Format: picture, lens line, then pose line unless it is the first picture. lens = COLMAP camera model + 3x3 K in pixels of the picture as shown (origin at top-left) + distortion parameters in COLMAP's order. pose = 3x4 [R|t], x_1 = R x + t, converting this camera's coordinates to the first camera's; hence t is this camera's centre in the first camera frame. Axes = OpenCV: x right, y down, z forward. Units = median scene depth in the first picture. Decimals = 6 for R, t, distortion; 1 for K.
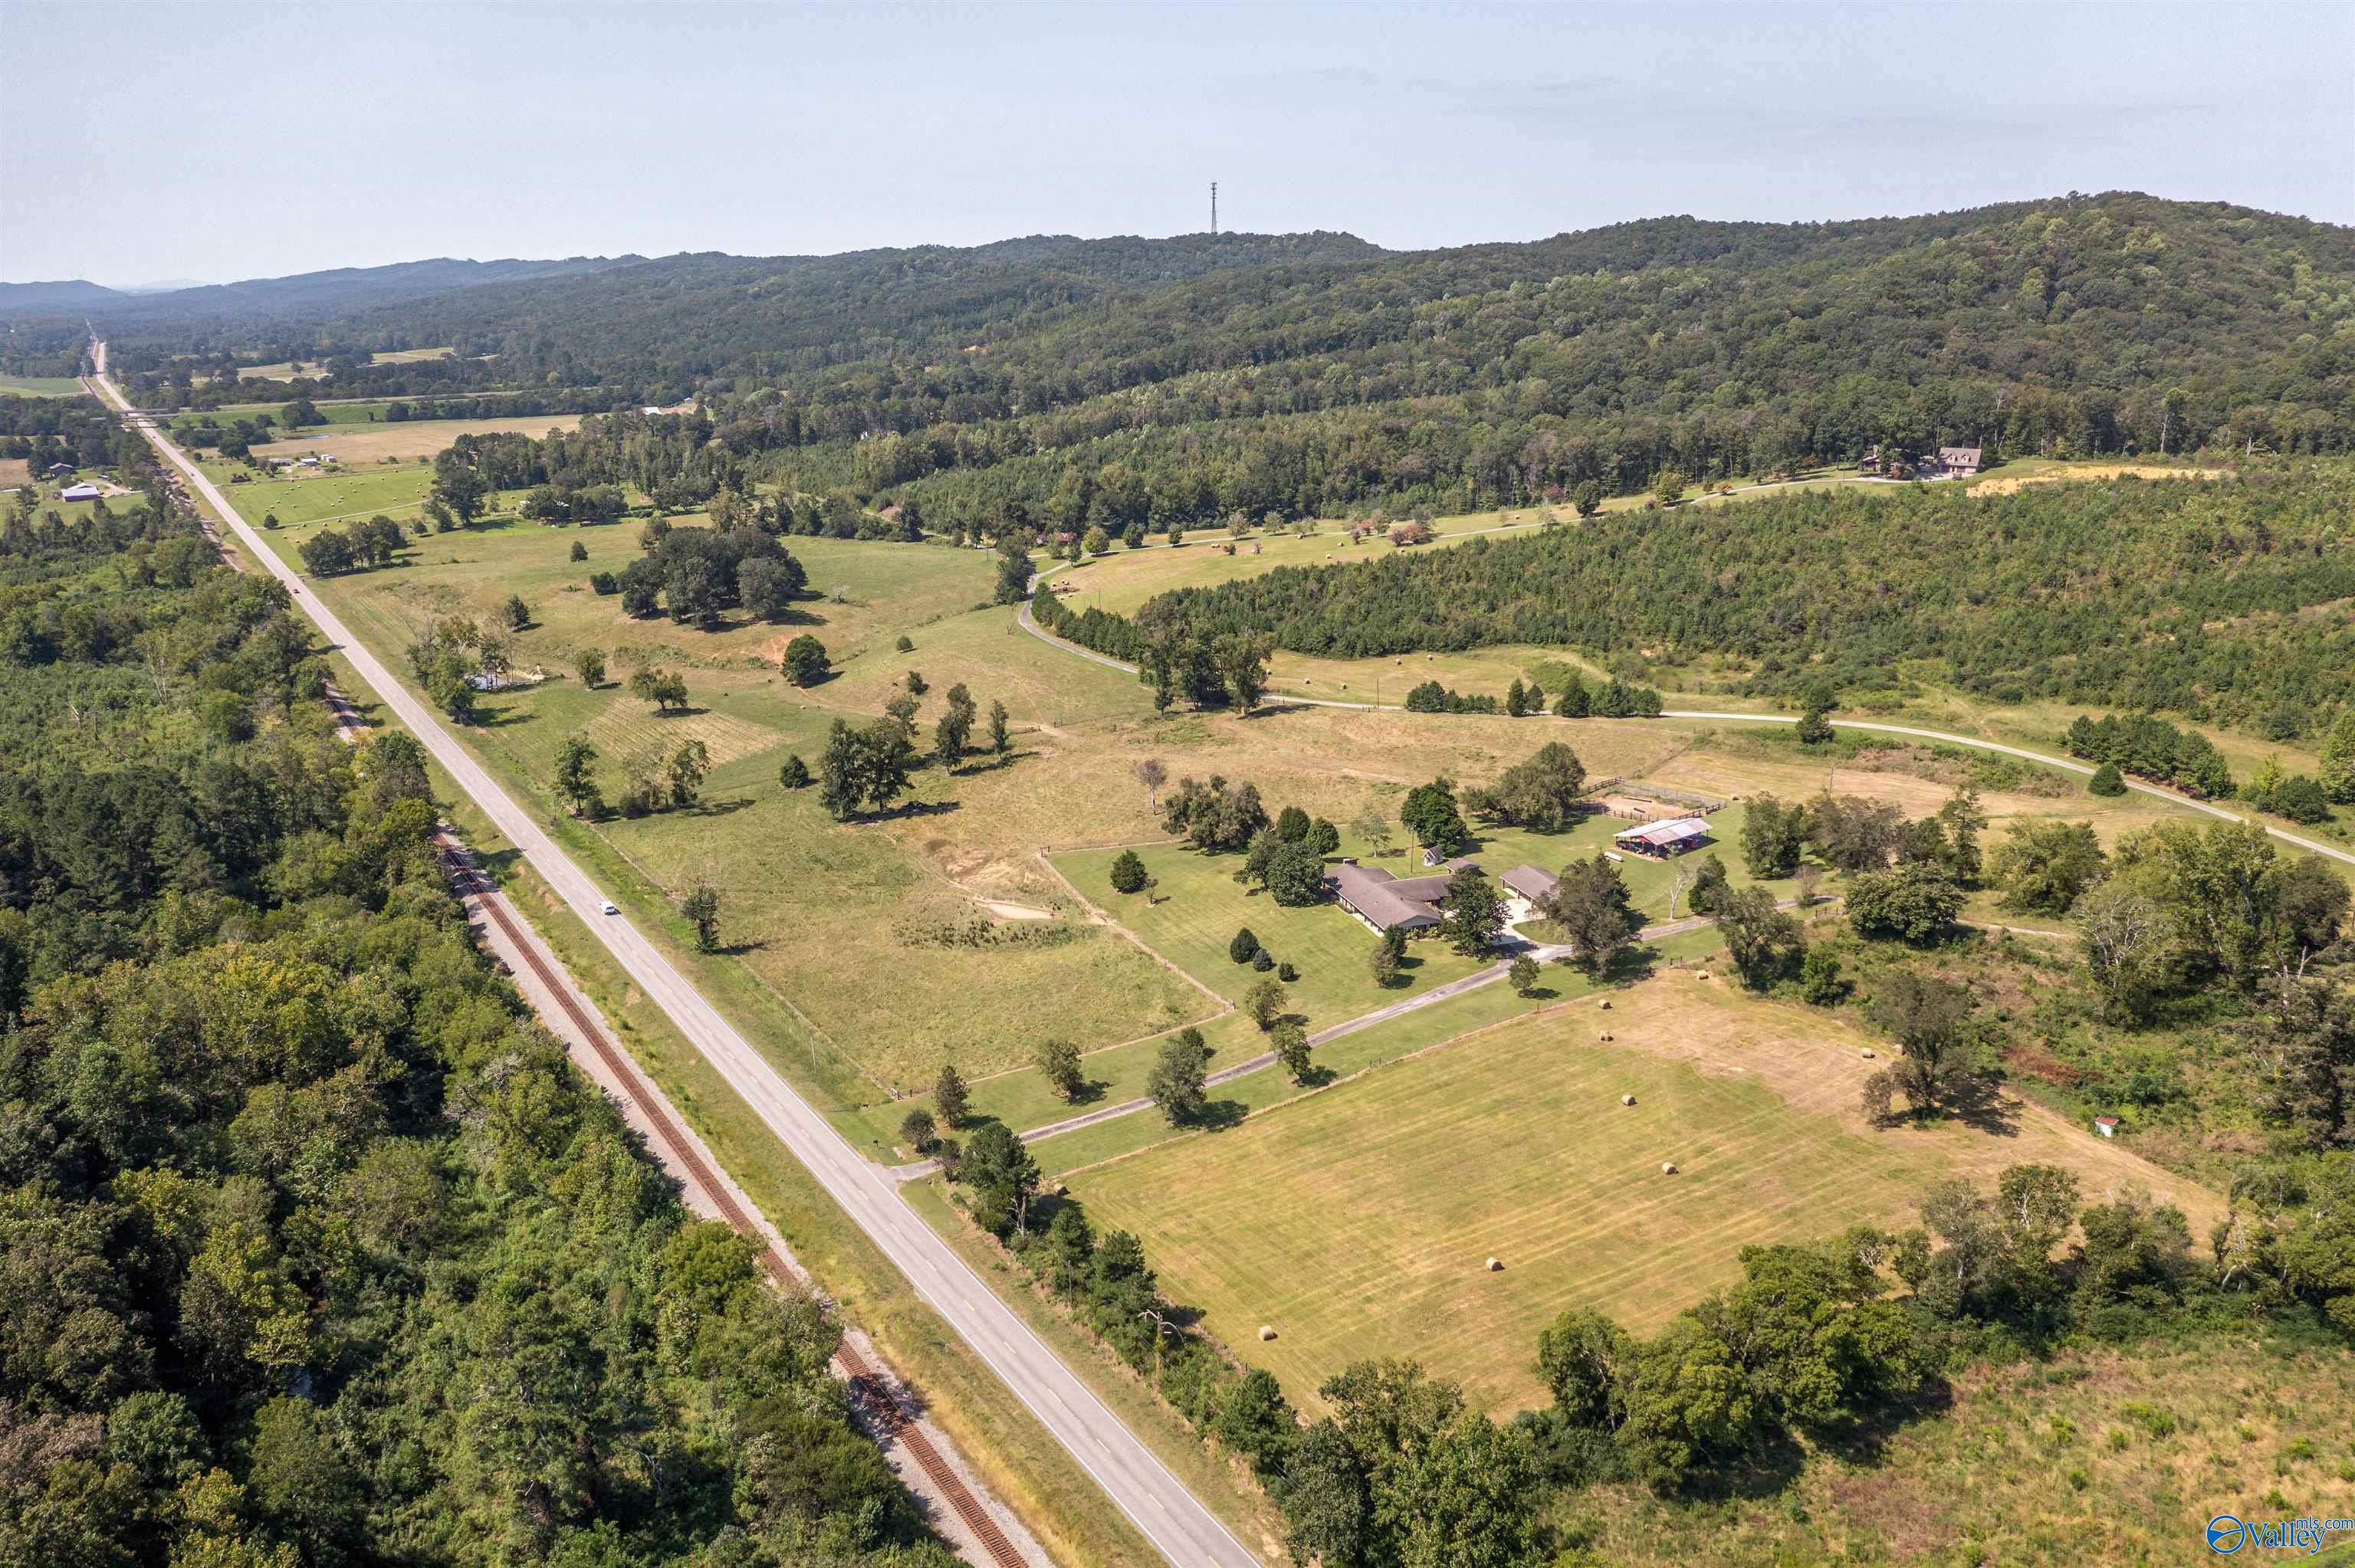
lens RADIAL K [[1842.6, 0, 1136.0], [0, 1842.6, 812.1], [0, 0, 1]] dist [-0.008477, -0.008413]
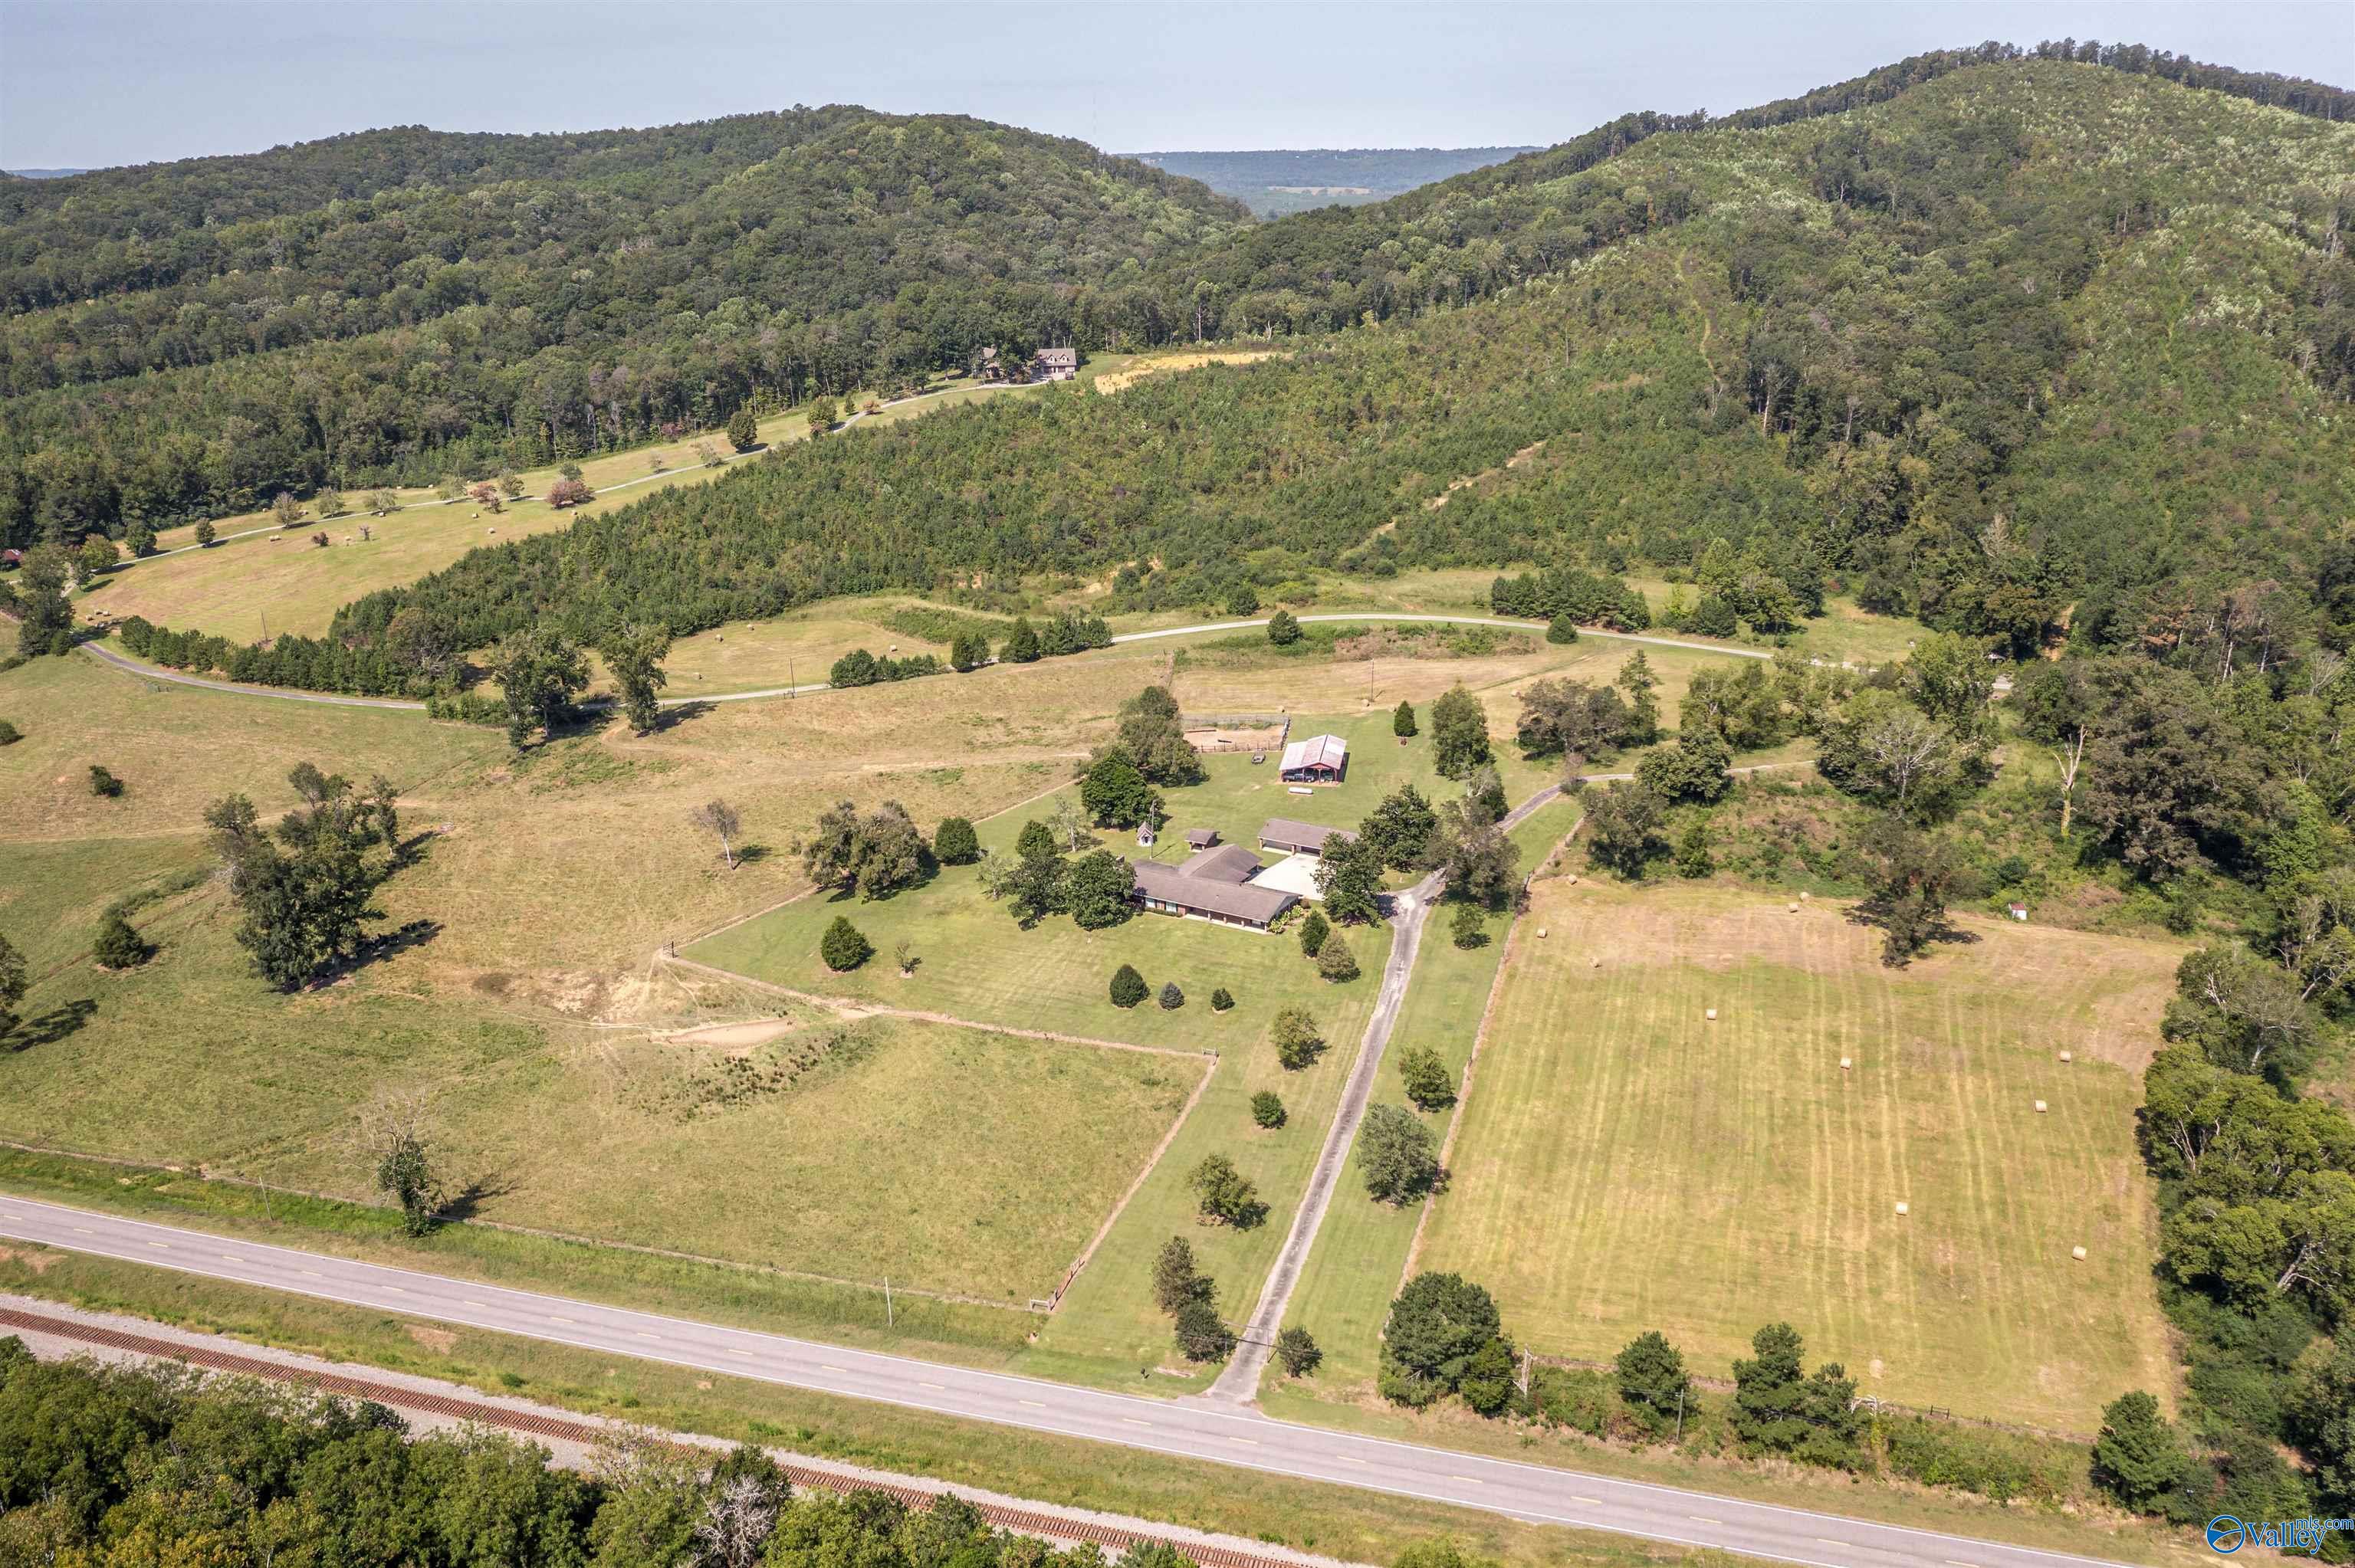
lens RADIAL K [[1894.3, 0, 1156.9], [0, 1894.3, 772.5], [0, 0, 1]] dist [-0.022968, -0.000883]
pose [[0.736220, -0.207299, 0.644211, -0.366049], [0.198221, 0.976234, 0.087609, -0.073996], [-0.647062, 0.063197, 0.759814, 0.268193]]
